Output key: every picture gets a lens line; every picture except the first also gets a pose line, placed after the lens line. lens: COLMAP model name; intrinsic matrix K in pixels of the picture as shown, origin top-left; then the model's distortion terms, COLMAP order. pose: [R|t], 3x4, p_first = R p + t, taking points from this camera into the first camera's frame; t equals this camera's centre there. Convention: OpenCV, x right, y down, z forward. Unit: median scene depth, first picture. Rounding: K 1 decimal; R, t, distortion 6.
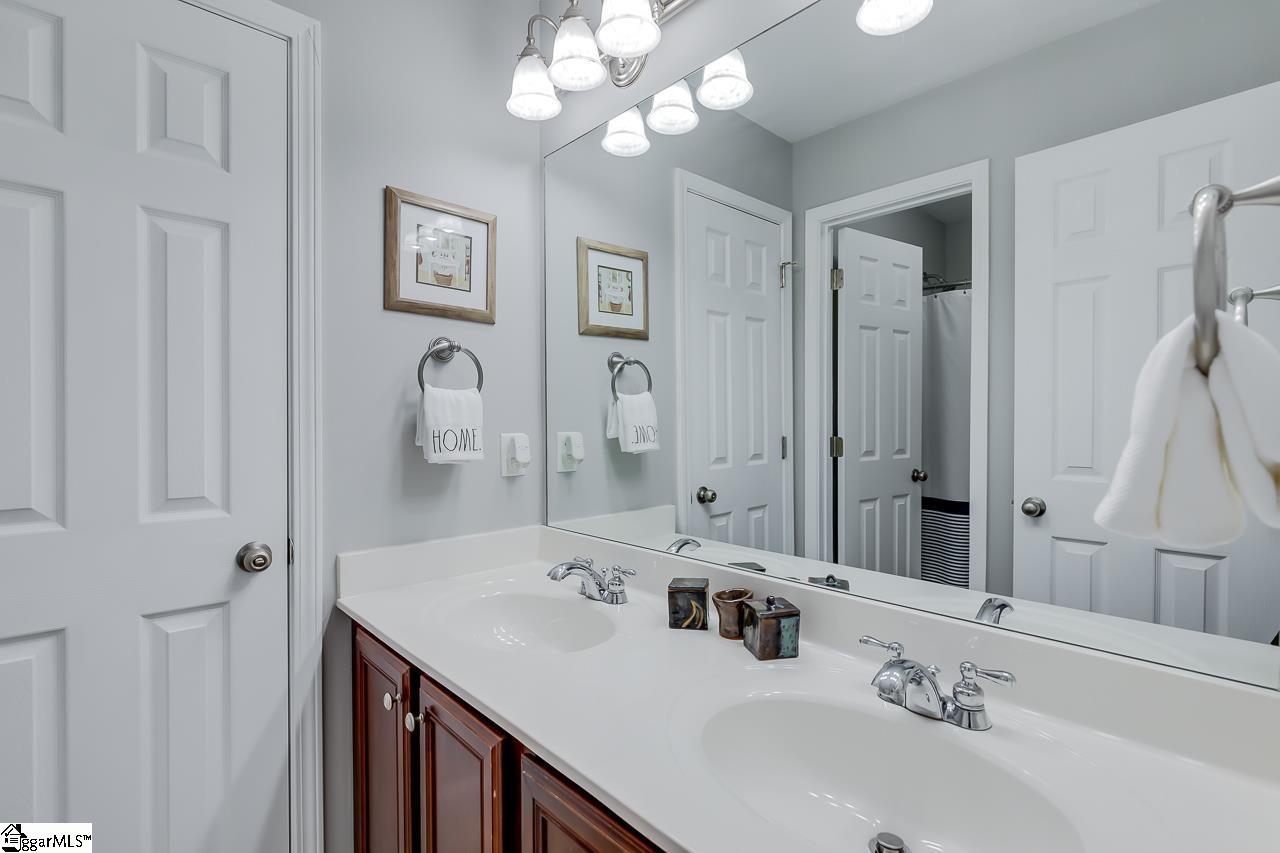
lens RADIAL K [[604.1, 0, 638.9], [0, 604.1, 425.4], [0, 0, 1]] dist [-0.003946, -0.000516]
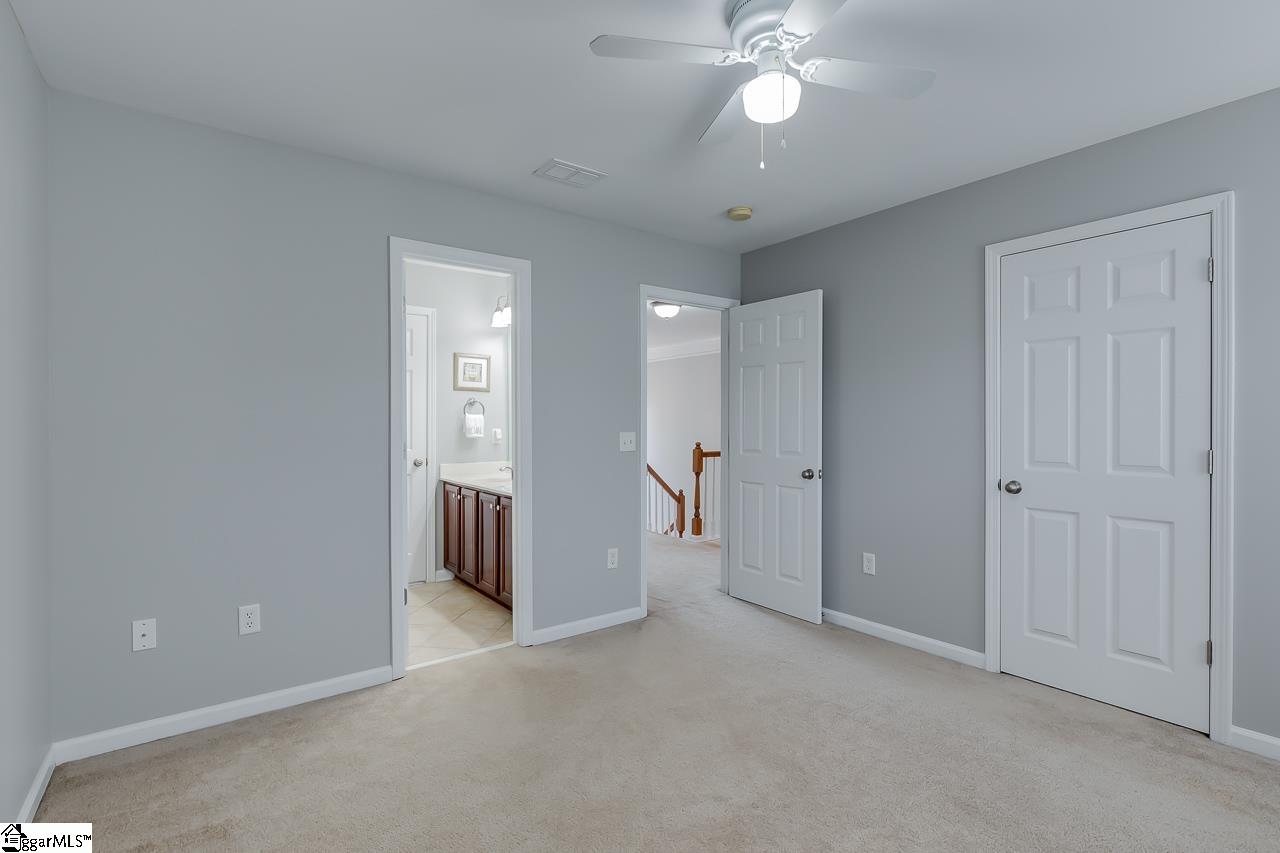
lens RADIAL K [[604.1, 0, 642.4], [0, 604.1, 426.5], [0, 0, 1]] dist [-0.003946, -0.000516]
pose [[0.994522, -0.000055, -0.104532, 0.911639], [-0.001020, 0.999947, -0.010233, 0.034858], [0.104527, 0.010284, 0.994469, -2.086307]]
